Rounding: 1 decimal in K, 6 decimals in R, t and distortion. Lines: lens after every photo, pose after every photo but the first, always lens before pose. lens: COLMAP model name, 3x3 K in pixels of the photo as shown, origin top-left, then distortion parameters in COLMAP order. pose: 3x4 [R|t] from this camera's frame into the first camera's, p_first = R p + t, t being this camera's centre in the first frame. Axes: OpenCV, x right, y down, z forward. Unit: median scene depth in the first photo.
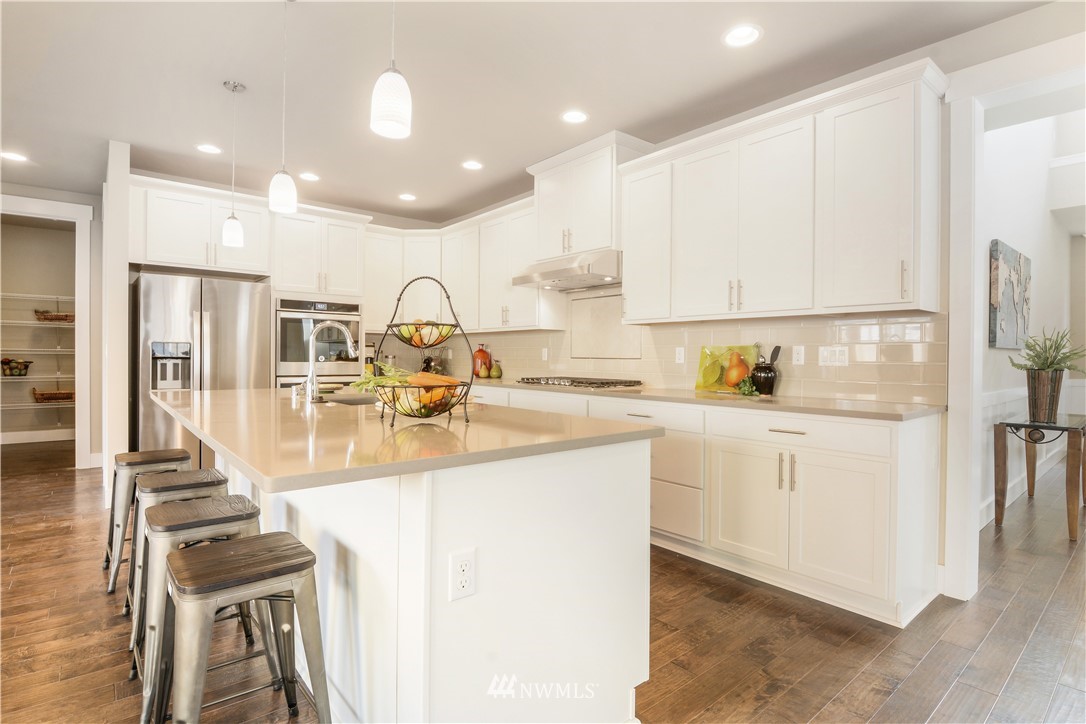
lens RADIAL K [[542.9, 0, 546.7], [0, 542.9, 362.9], [0, 0, 1]] dist [0.002467, -0.018073]
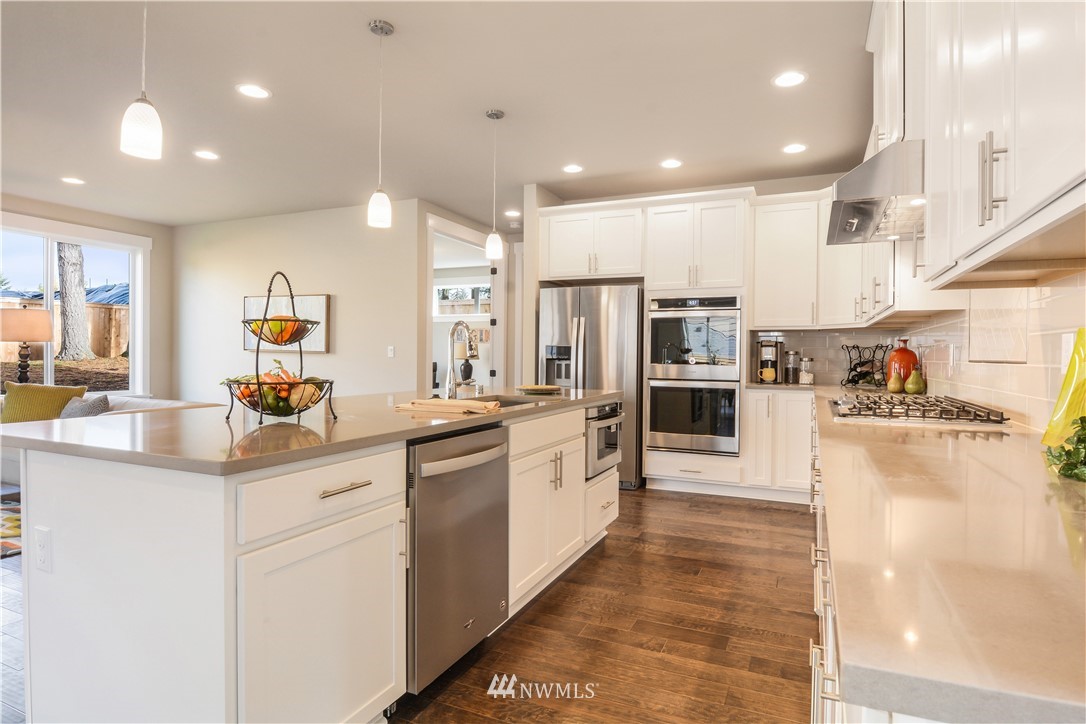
lens RADIAL K [[587.2, 0, 558.2], [0, 587.2, 361.1], [0, 0, 1]] dist [0.000746, -0.000284]
pose [[0.449583, 0.004487, -0.893228, 0.493228], [-0.015184, 0.999881, -0.002620, -0.002383], [0.893110, 0.014741, 0.449597, 0.510923]]
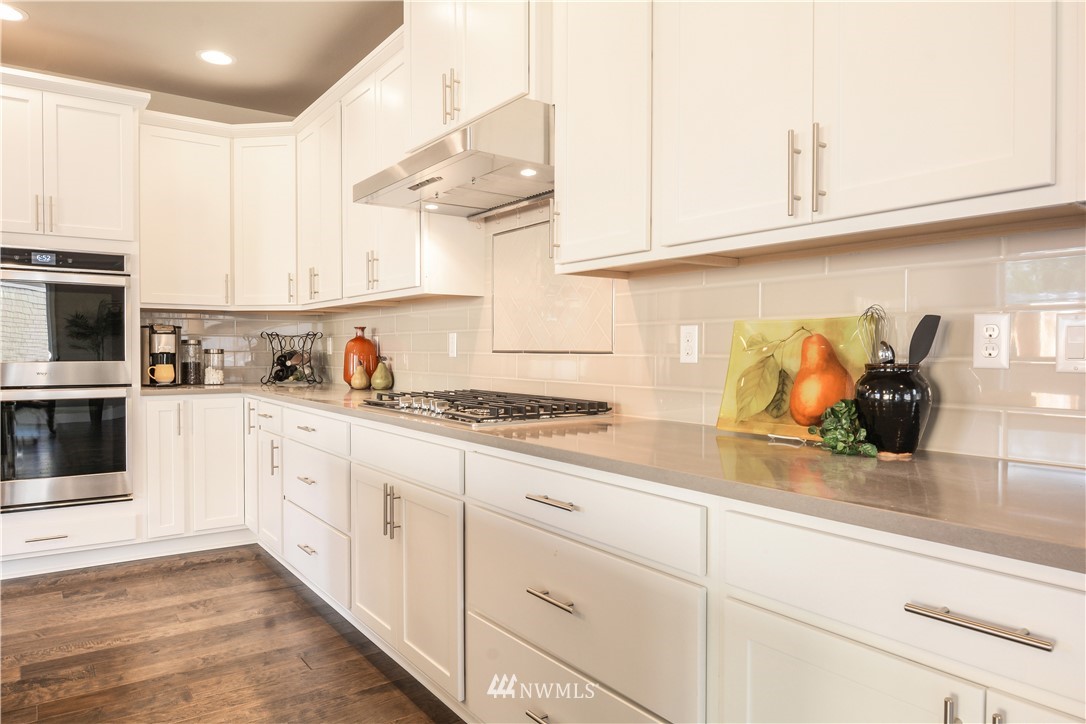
lens RADIAL K [[717.4, 0, 546.1], [0, 717.4, 364.1], [0, 0, 1]] dist [-0.005501, -0.000255]
pose [[0.997181, -0.004295, -0.074906, 0.187591], [0.004924, 0.999954, 0.008225, -0.003898], [0.074867, -0.008571, 0.997157, 0.459739]]
